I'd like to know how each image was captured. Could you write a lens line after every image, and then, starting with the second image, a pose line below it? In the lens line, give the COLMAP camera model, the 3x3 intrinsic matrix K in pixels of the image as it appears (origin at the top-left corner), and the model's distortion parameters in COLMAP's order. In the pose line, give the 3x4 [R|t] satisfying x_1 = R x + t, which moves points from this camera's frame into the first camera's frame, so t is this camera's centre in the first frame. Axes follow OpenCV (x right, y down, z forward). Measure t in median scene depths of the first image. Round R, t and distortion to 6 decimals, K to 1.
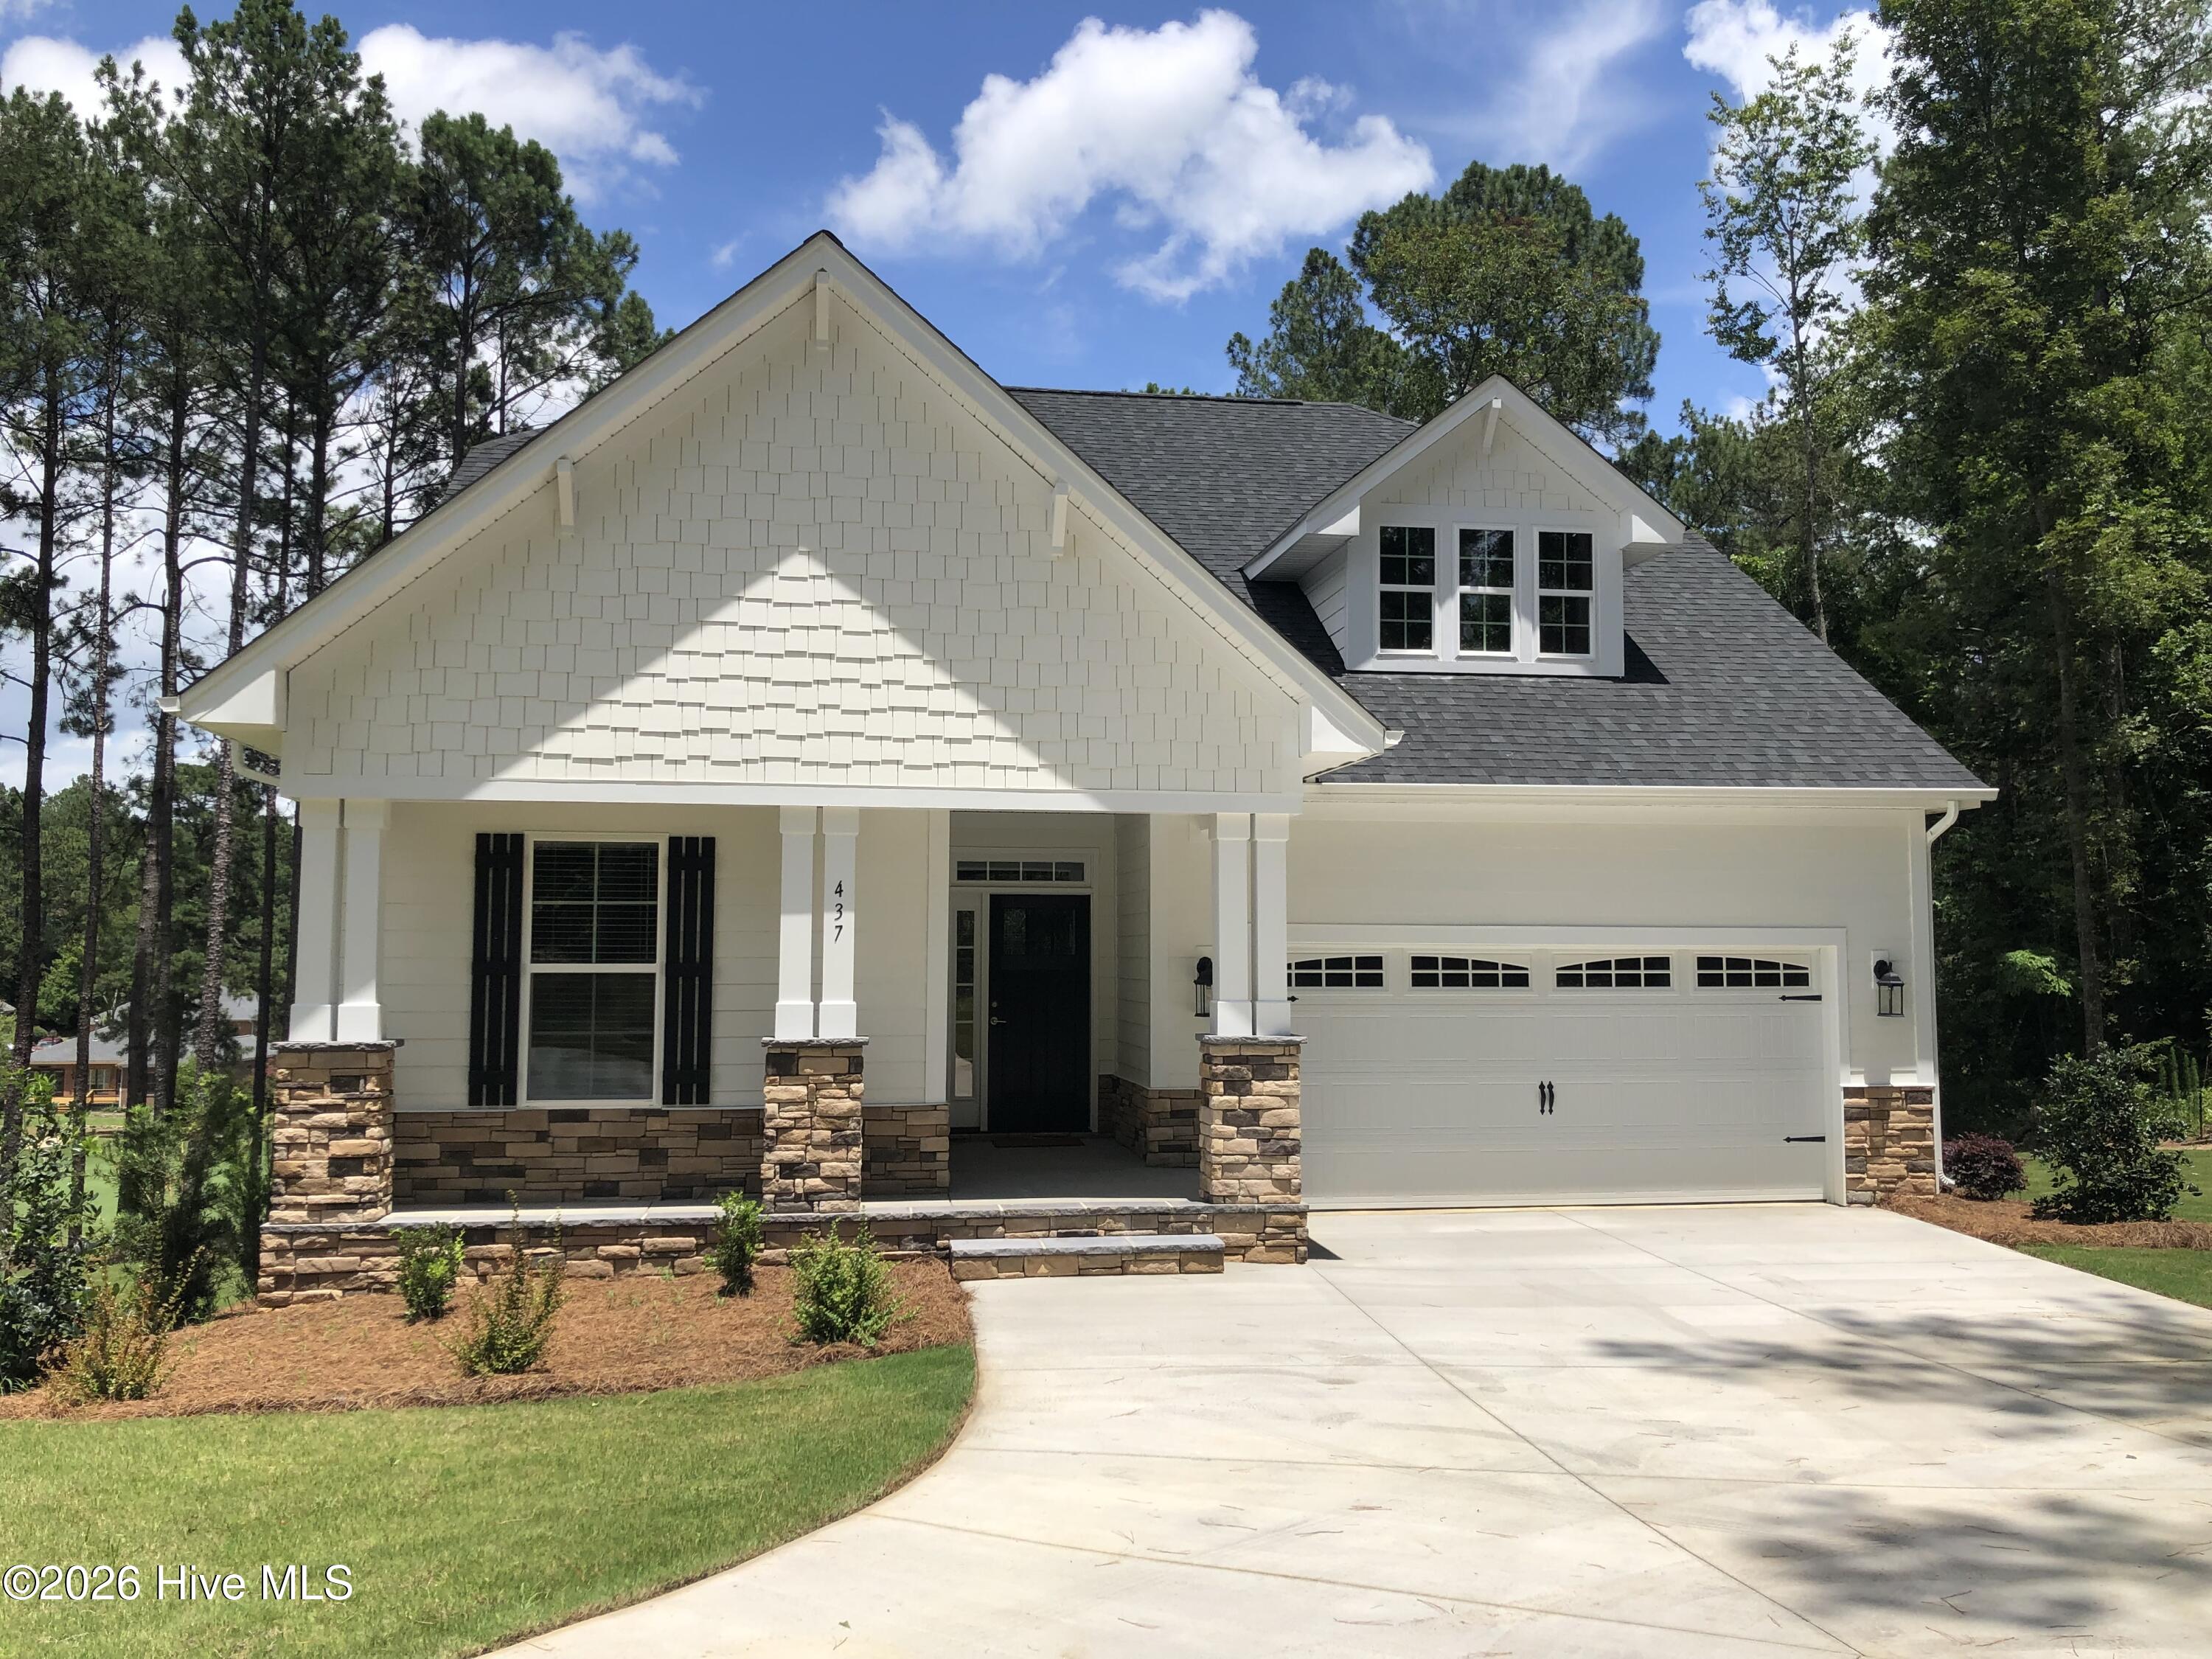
lens RADIAL K [[1807.1, 0, 1177.4], [0, 1807.1, 858.9], [0, 0, 1]] dist [0.082047, -0.241906]
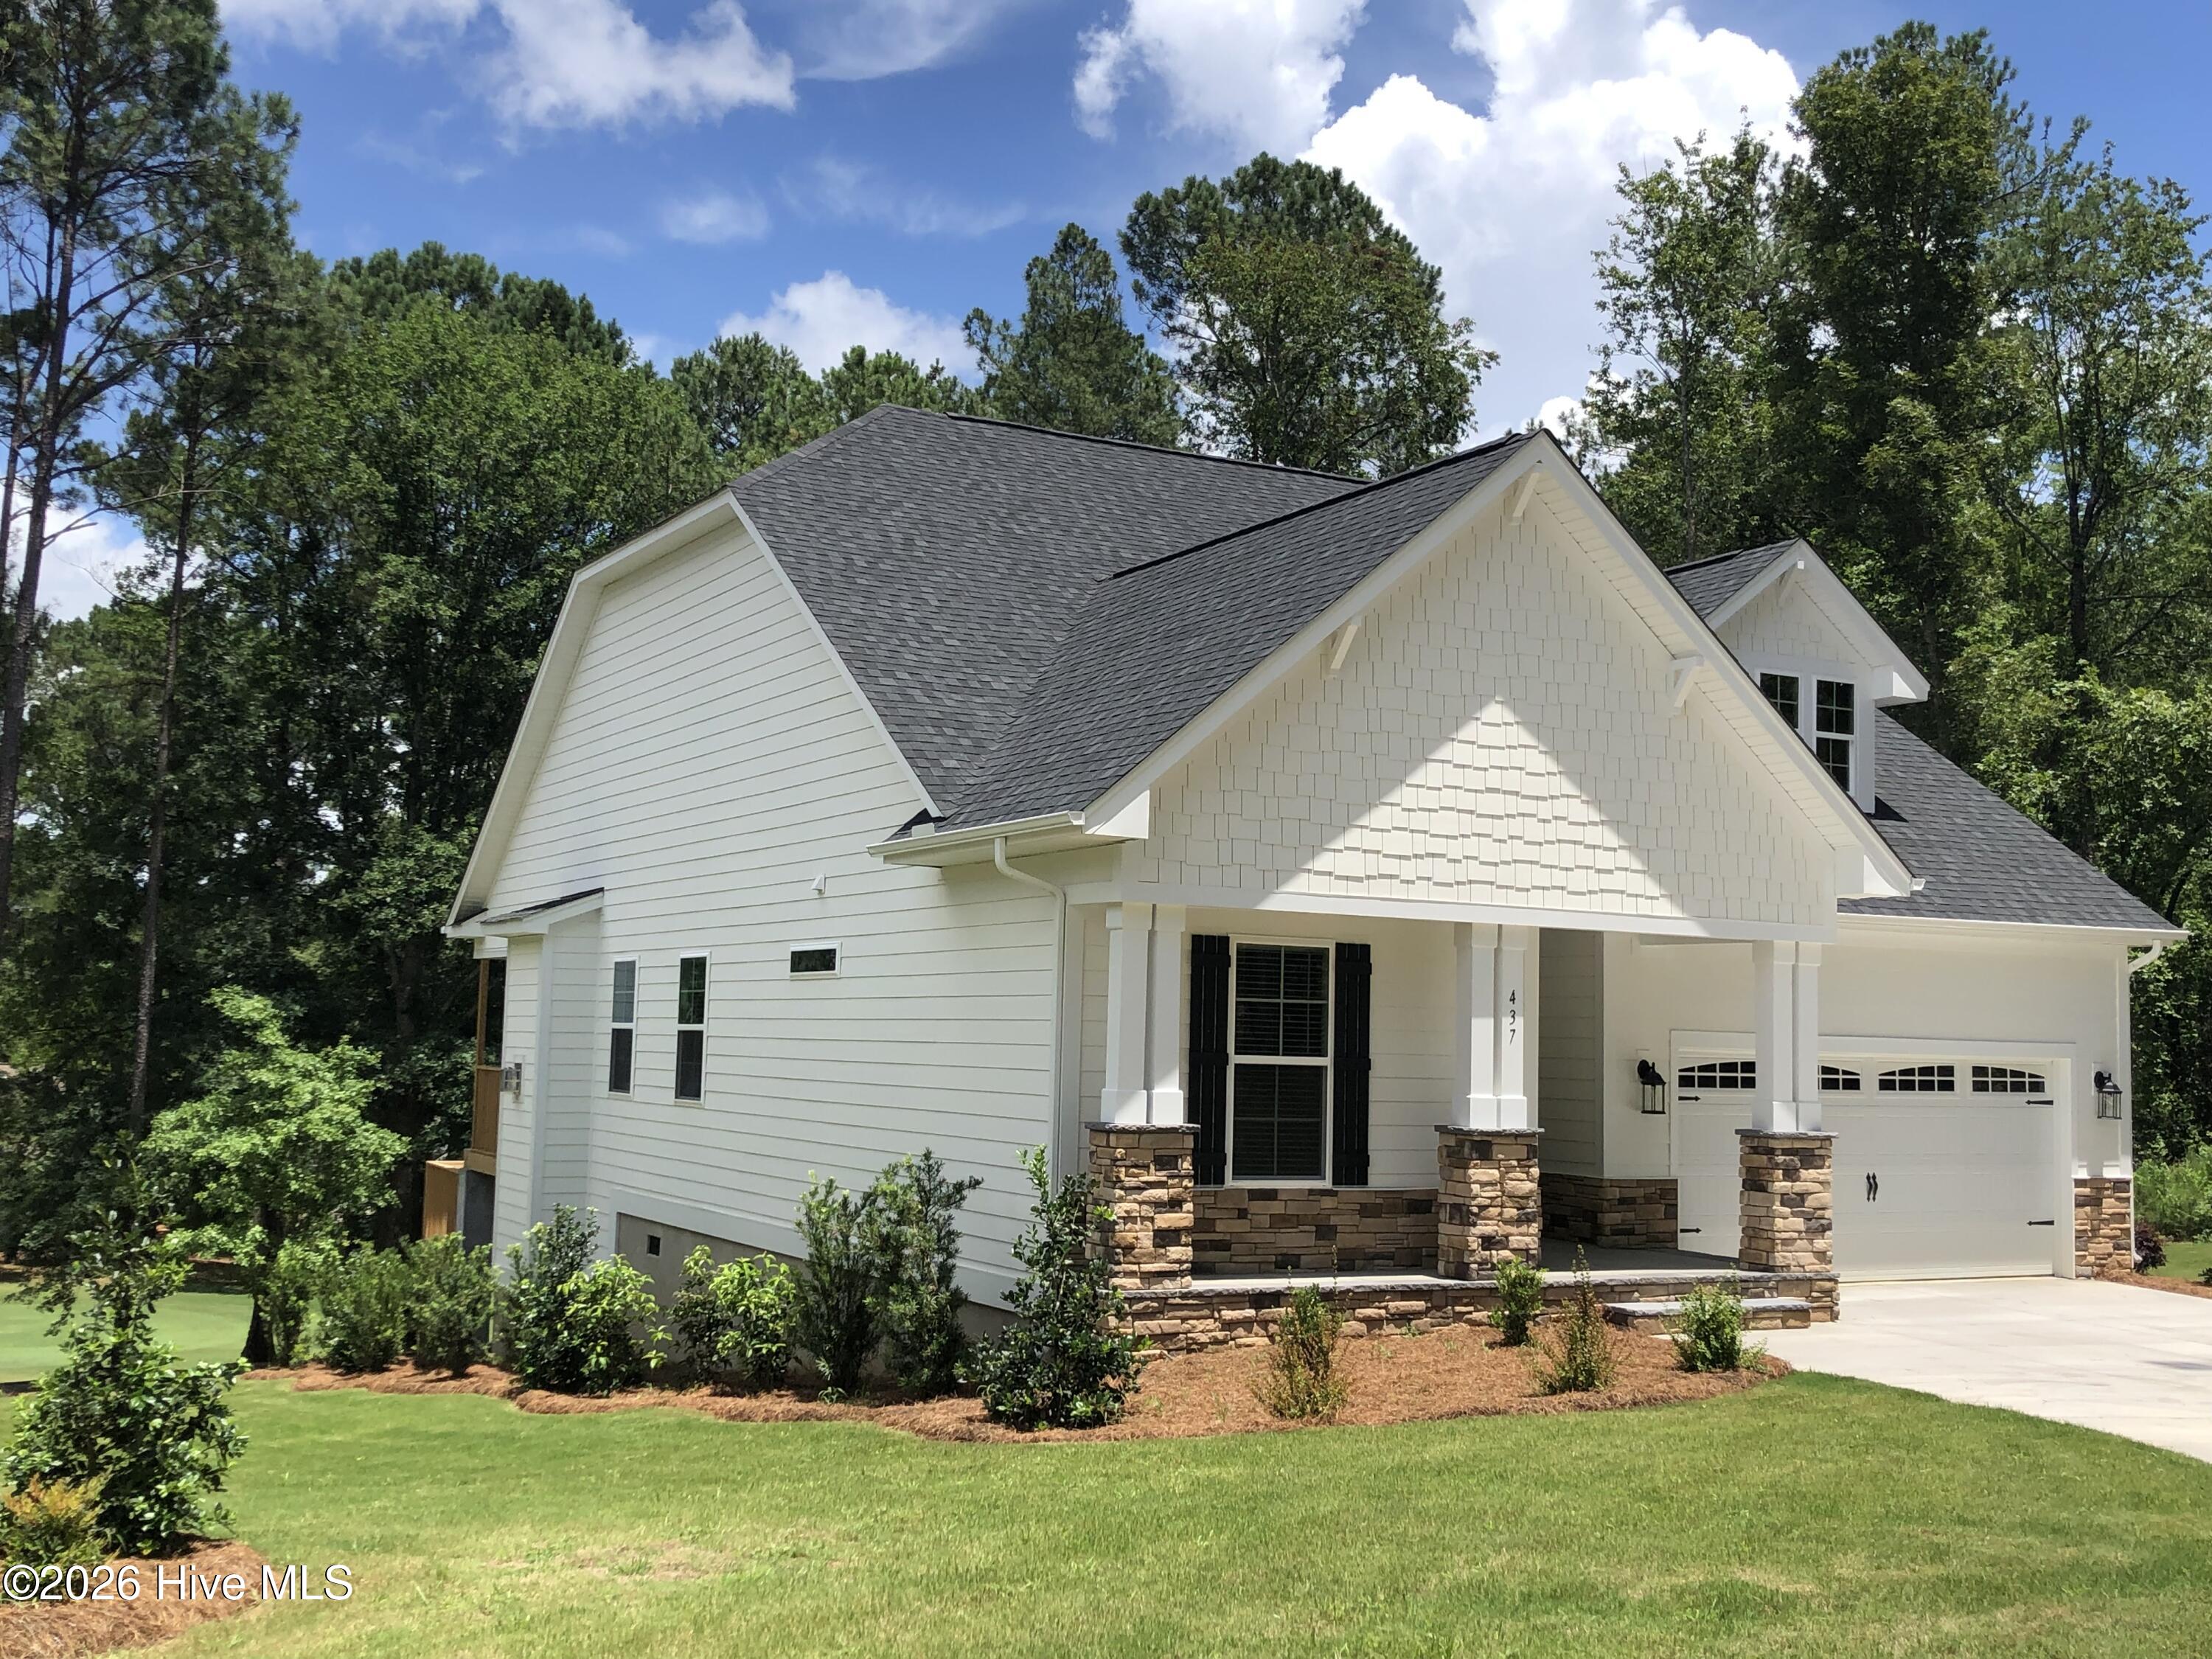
lens RADIAL K [[2402.7, 0, 1106.0], [0, 2402.7, 829.5], [0, 0, 1]] dist [0.008176, -0.211276]
pose [[0.951659, 0.051760, 0.302763, -0.884090], [-0.043549, 0.998479, -0.033814, -0.026121], [-0.304053, 0.018995, 0.952466, -0.360852]]
